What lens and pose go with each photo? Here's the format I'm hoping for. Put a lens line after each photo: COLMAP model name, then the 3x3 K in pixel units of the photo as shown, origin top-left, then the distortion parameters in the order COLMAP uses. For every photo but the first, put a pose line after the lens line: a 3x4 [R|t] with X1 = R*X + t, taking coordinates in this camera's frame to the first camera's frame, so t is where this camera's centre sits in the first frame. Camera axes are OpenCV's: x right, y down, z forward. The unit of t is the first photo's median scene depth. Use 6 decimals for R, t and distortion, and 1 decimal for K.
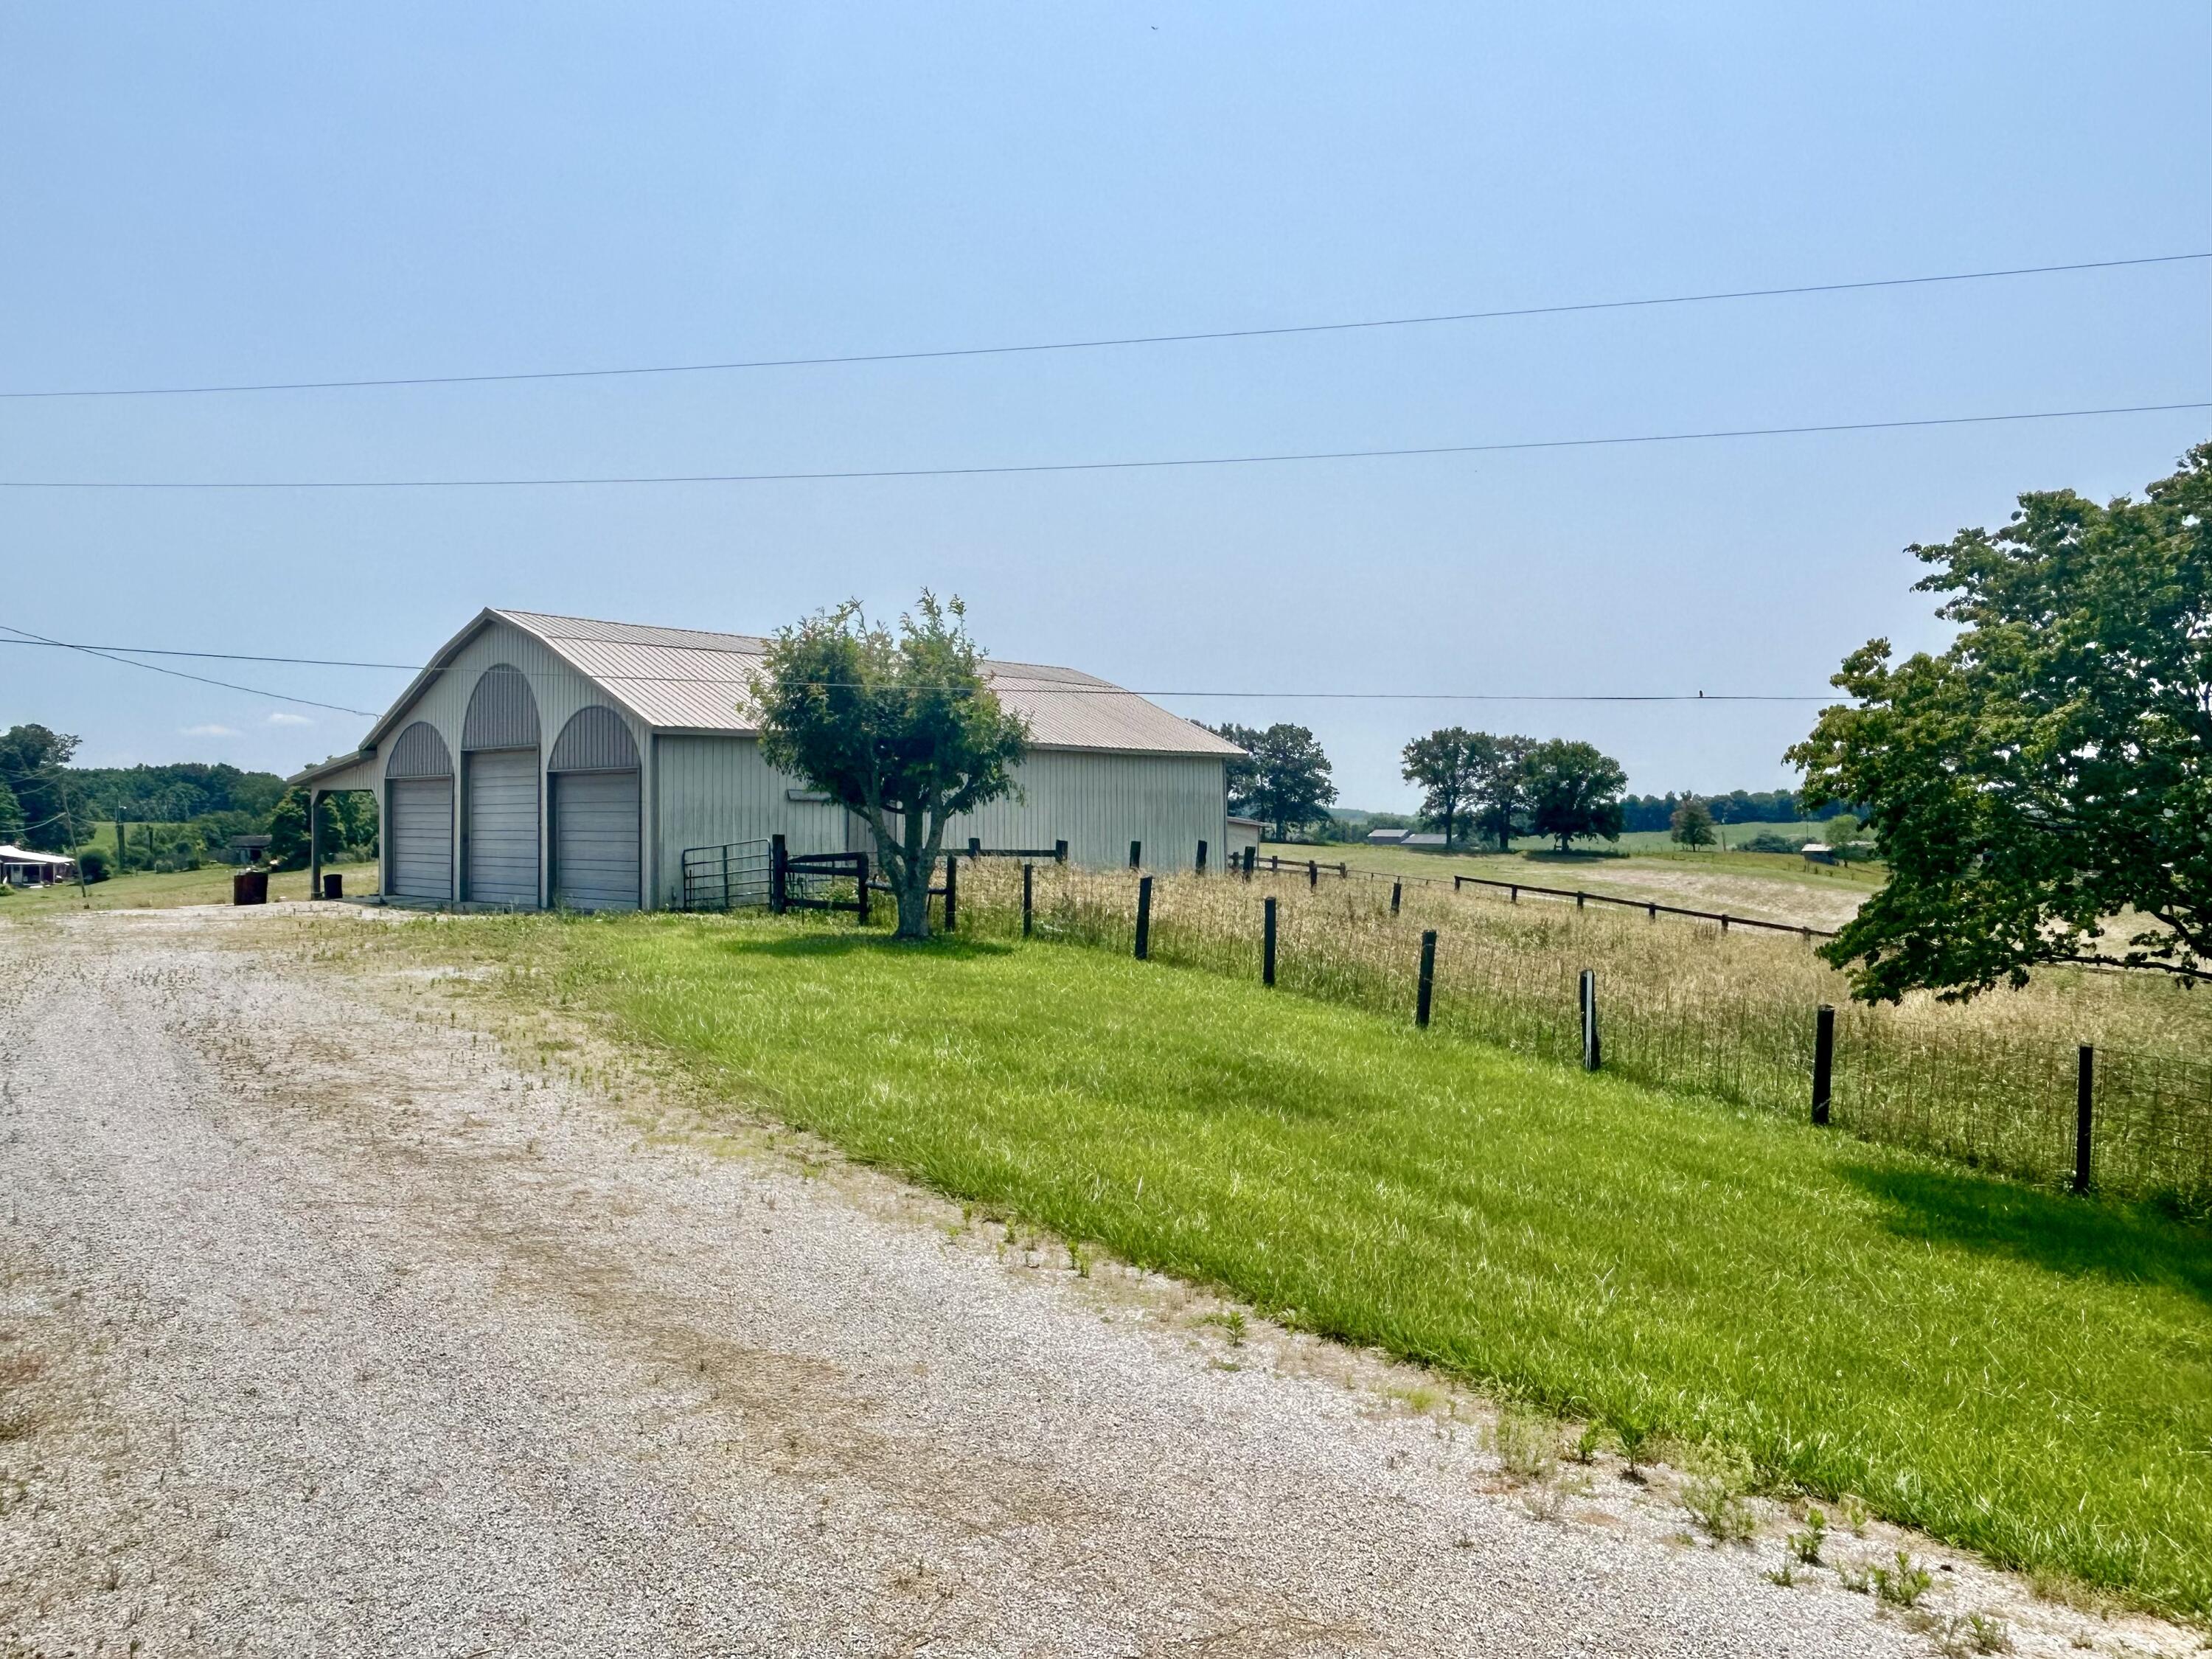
lens RADIAL K [[1558.7, 0, 1122.6], [0, 1558.7, 832.4], [0, 0, 1]] dist [0.032547, -0.000754]
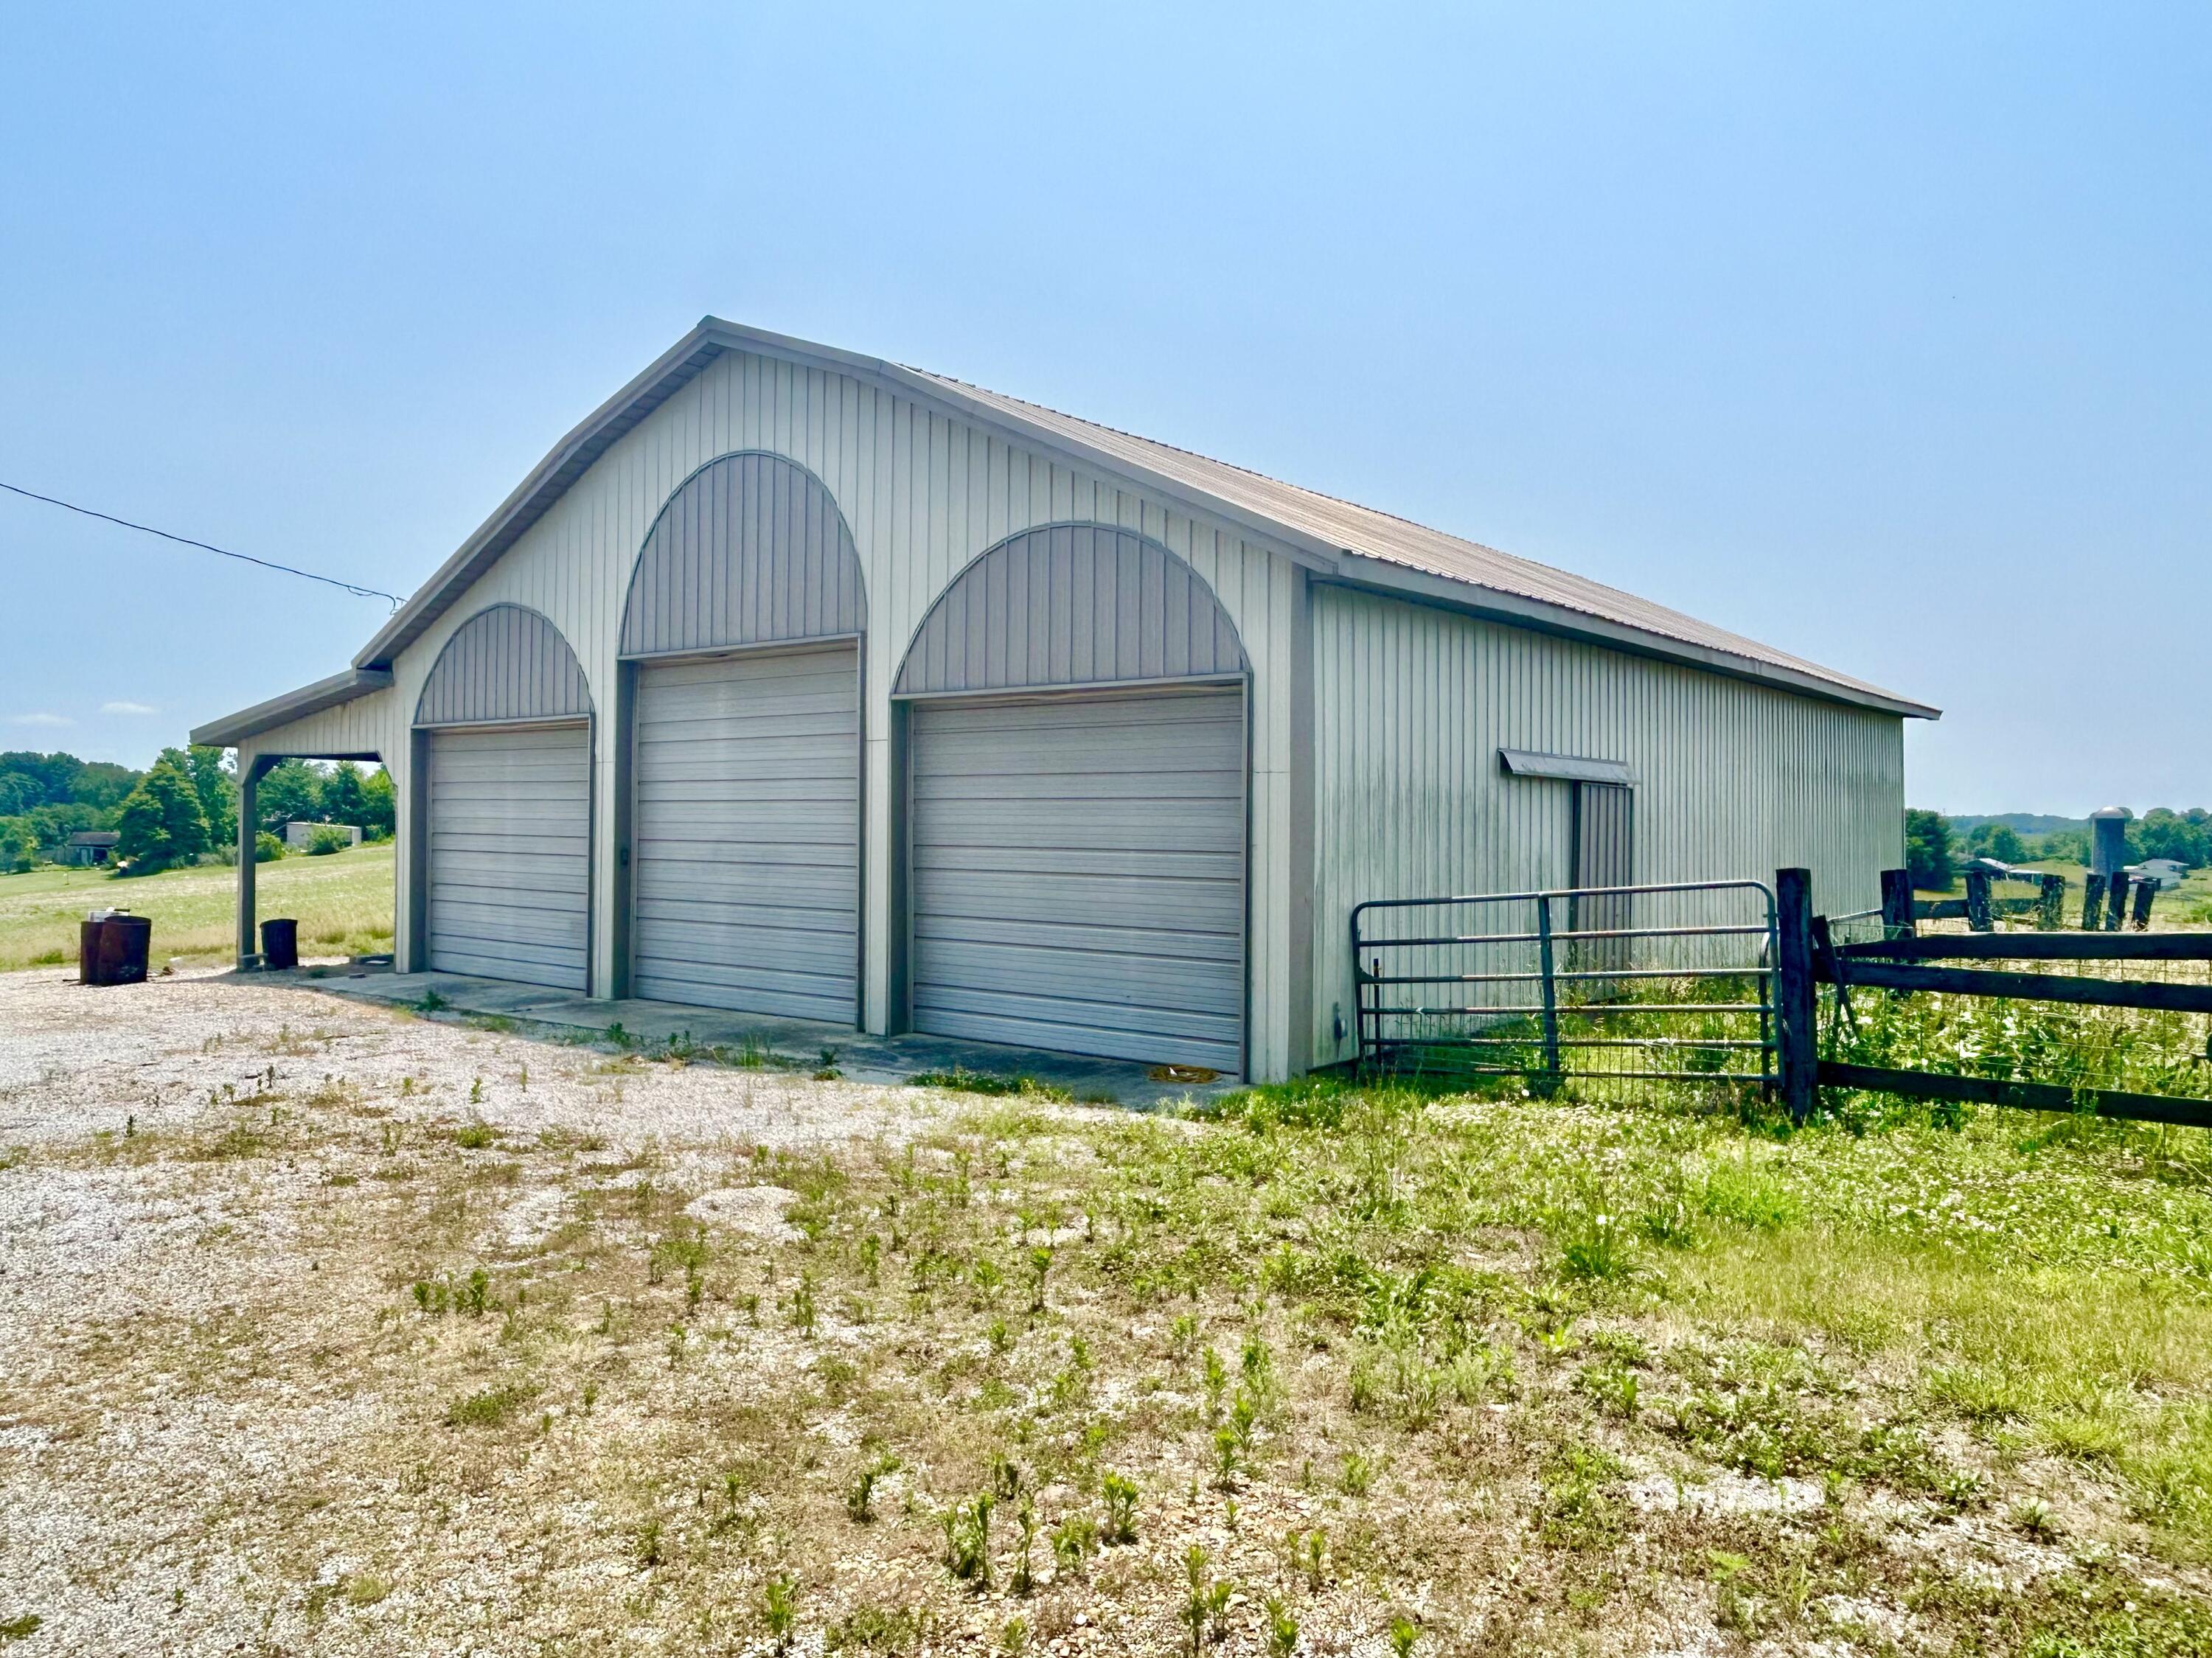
lens RADIAL K [[1558.6, 0, 1089.6], [0, 1558.6, 825.4], [0, 0, 1]] dist [0.032547, -0.000754]
pose [[0.998265, 0.008370, 0.058291, -0.299070], [-0.008025, 0.999949, -0.006140, -0.003466], [-0.058340, 0.005661, 0.998281, 0.524474]]
